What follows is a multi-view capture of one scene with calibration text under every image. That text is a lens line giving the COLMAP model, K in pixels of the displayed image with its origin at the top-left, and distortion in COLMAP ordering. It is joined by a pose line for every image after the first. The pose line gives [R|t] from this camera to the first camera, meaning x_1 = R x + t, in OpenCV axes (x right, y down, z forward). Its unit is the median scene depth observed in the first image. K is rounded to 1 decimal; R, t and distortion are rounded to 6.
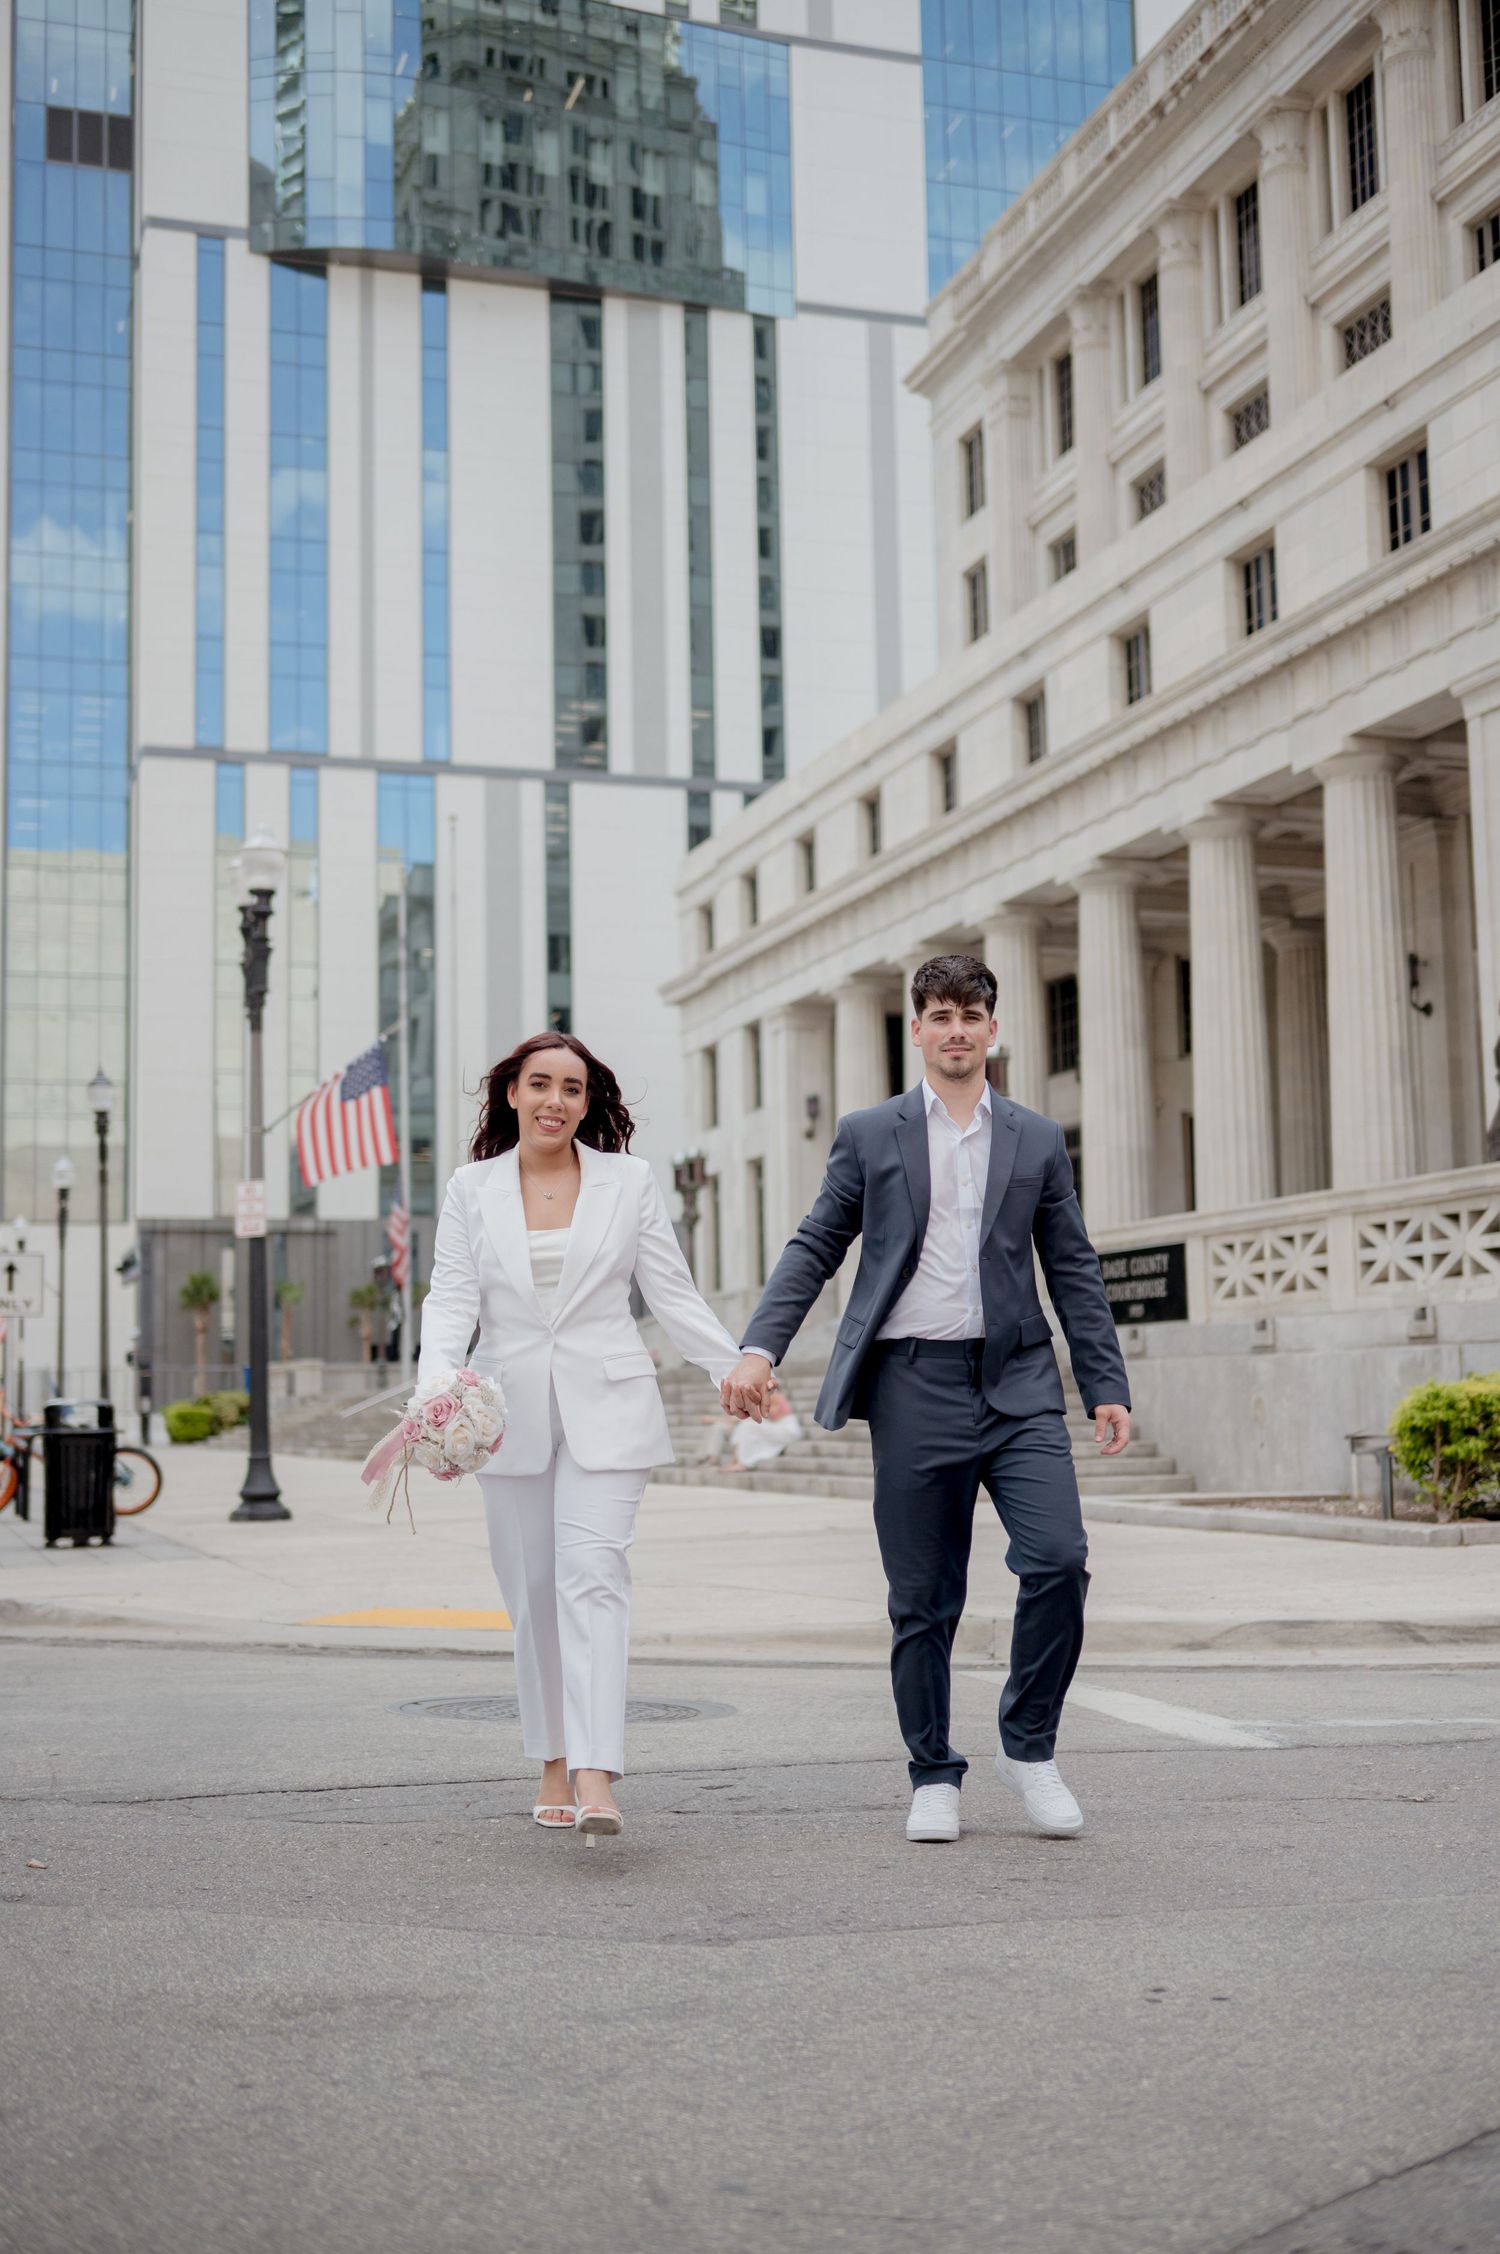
lens RADIAL K [[2587.6, 0, 750.0], [0, 2587.6, 1127.0], [0, 0, 1]] dist [-0.001841, 0.057132]
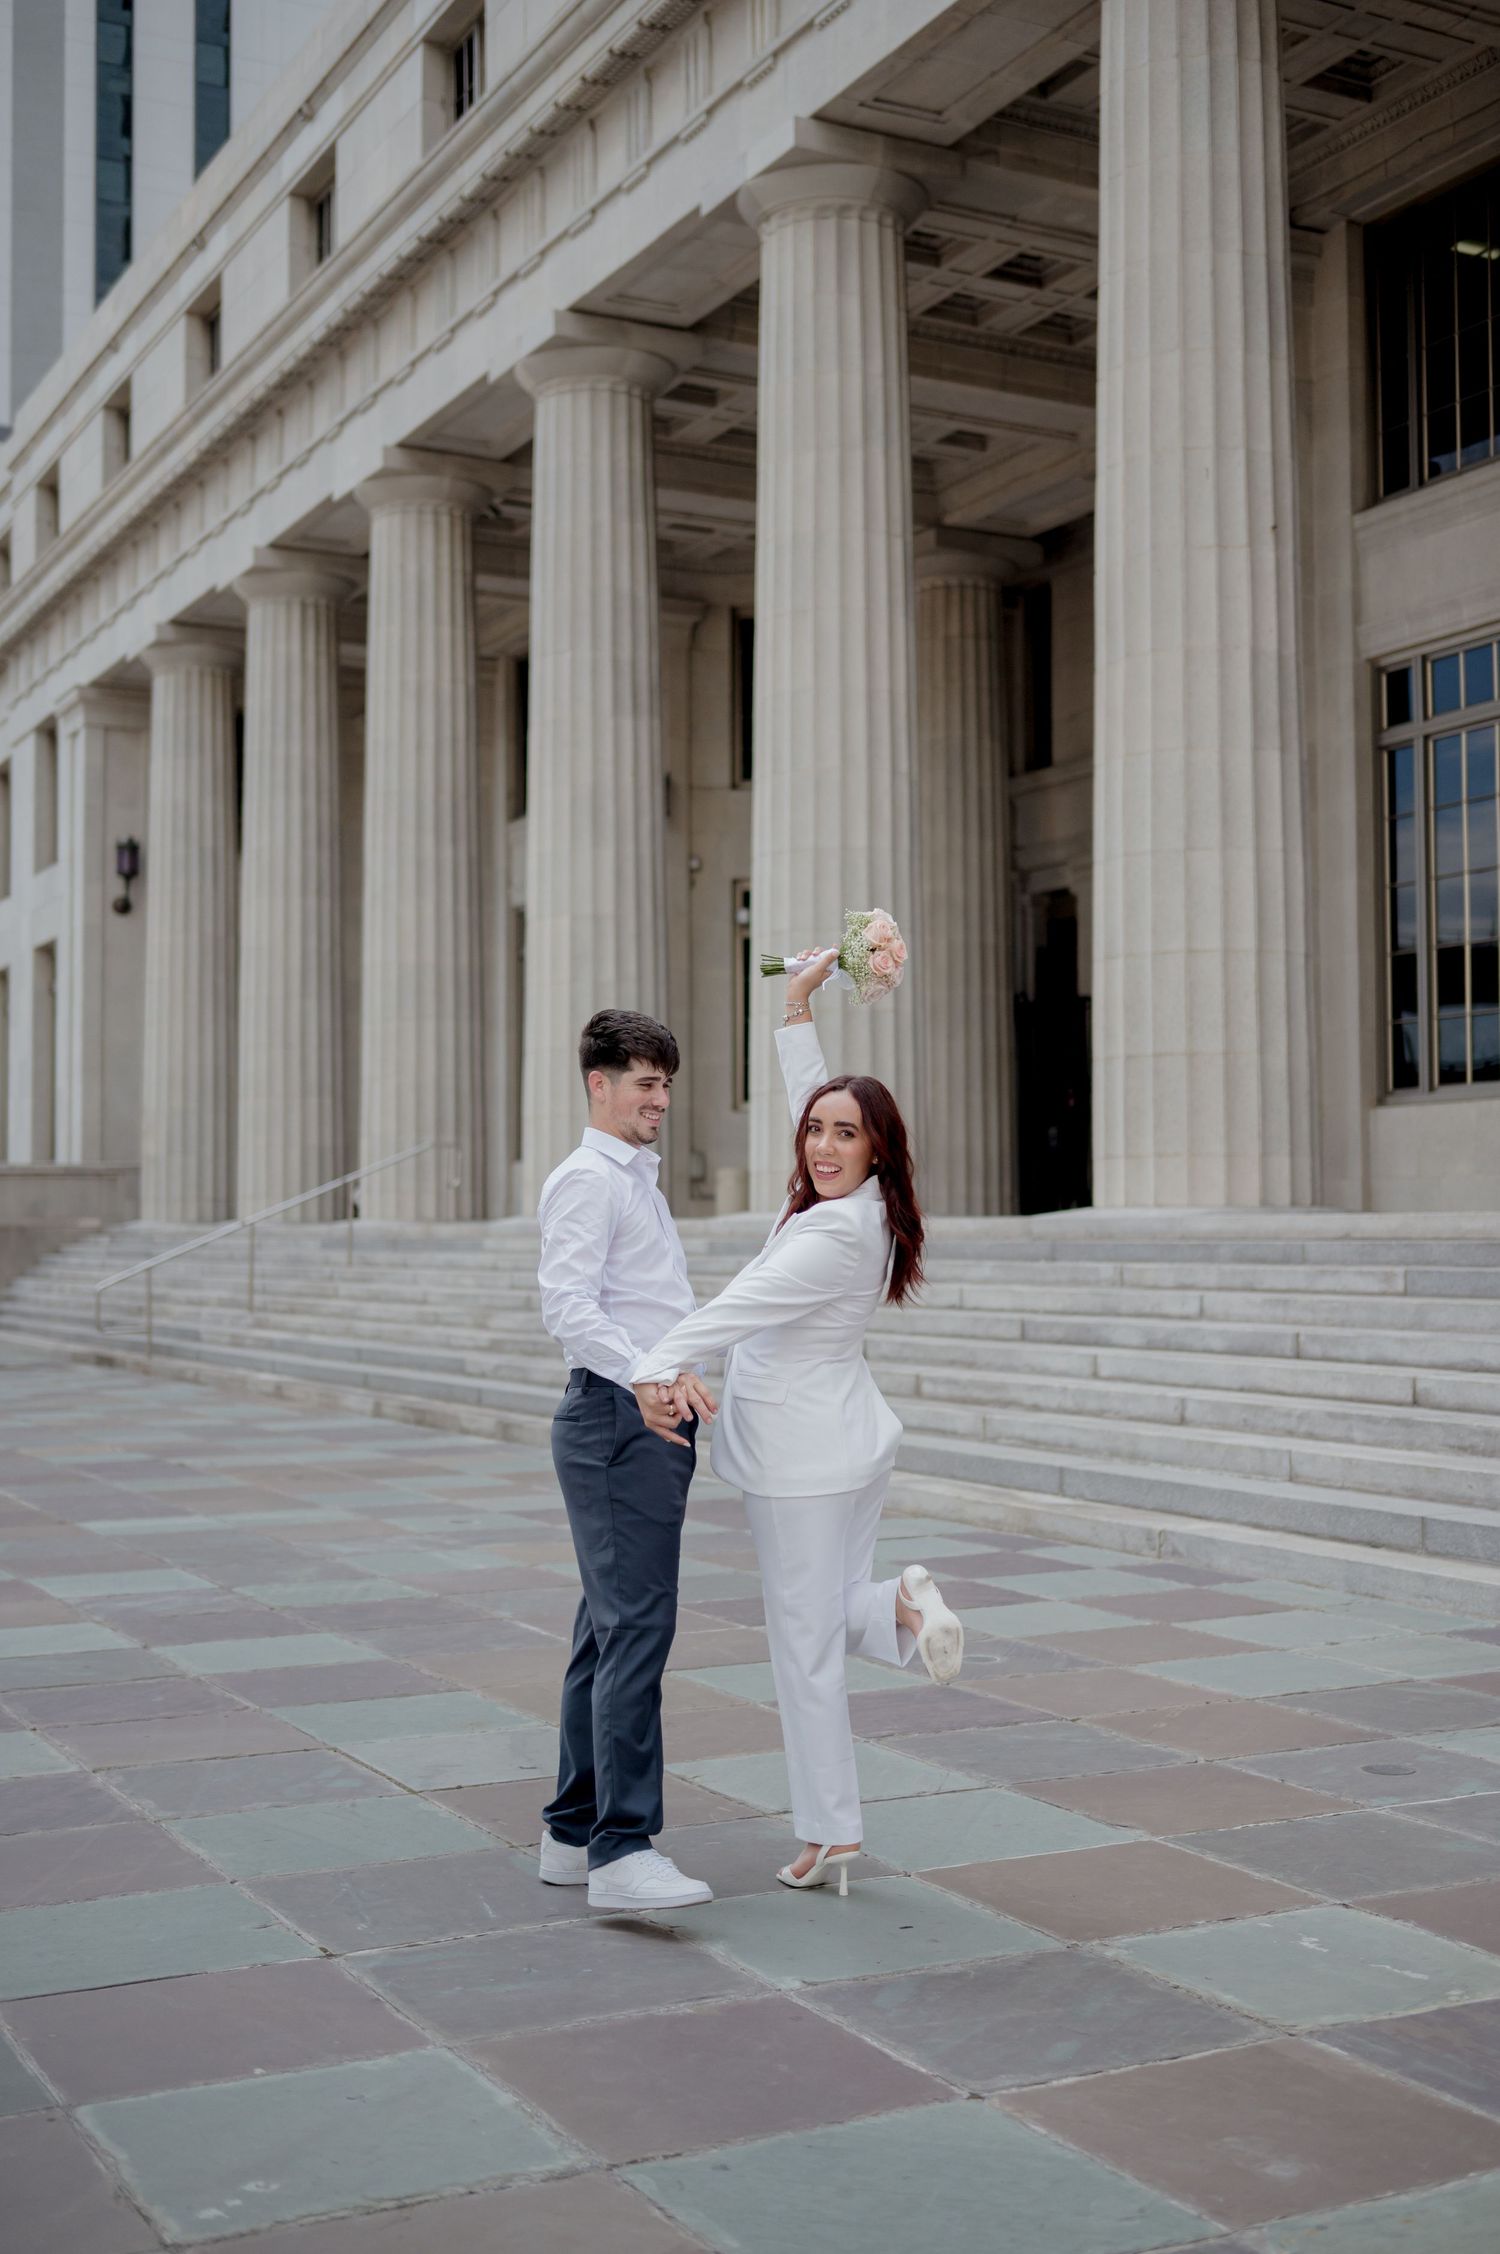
lens RADIAL K [[2587.6, 0, 750.0], [0, 2587.6, 1127.0], [0, 0, 1]] dist [-0.001841, 0.057132]
pose [[0.985563, 0.018107, 0.168338, 0.104883], [-0.029619, 0.997371, 0.066130, 0.015713], [-0.166698, -0.070161, 0.983509, 0.602741]]
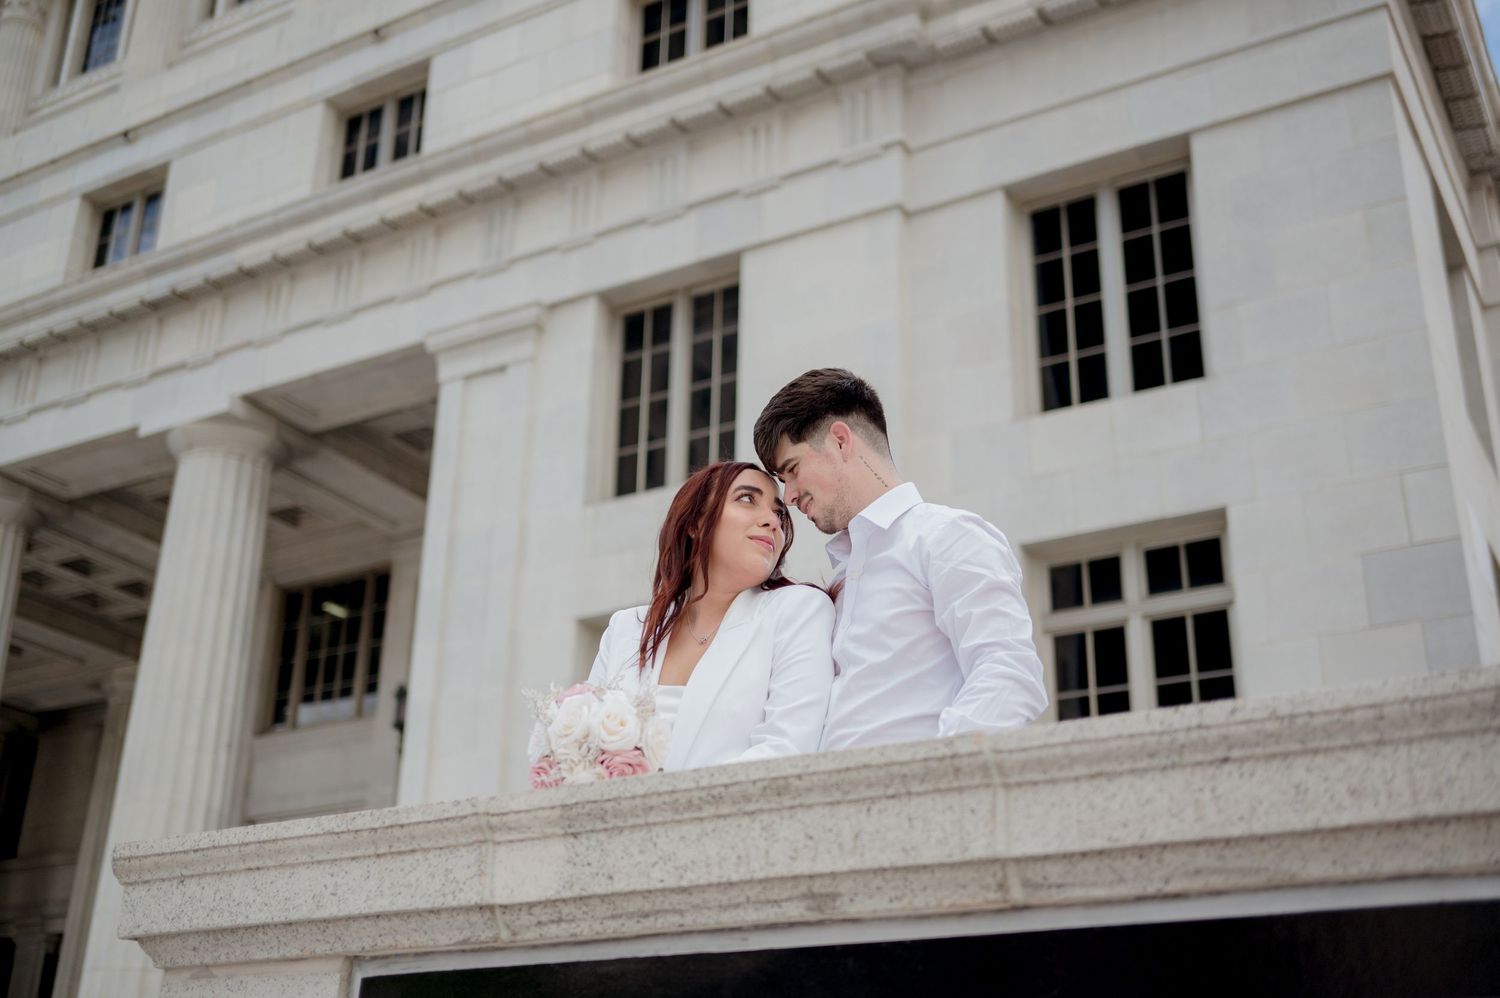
lens RADIAL K [[1722.0, 0, 750.0], [0, 1722.0, 499.0], [0, 0, 1]] dist [-0.001841, 0.057132]
pose [[0.742735, 0.295649, 0.600780, 0.044189], [-0.105267, 0.937641, -0.331282, 0.030346], [-0.661259, 0.182812, 0.727541, 0.515230]]
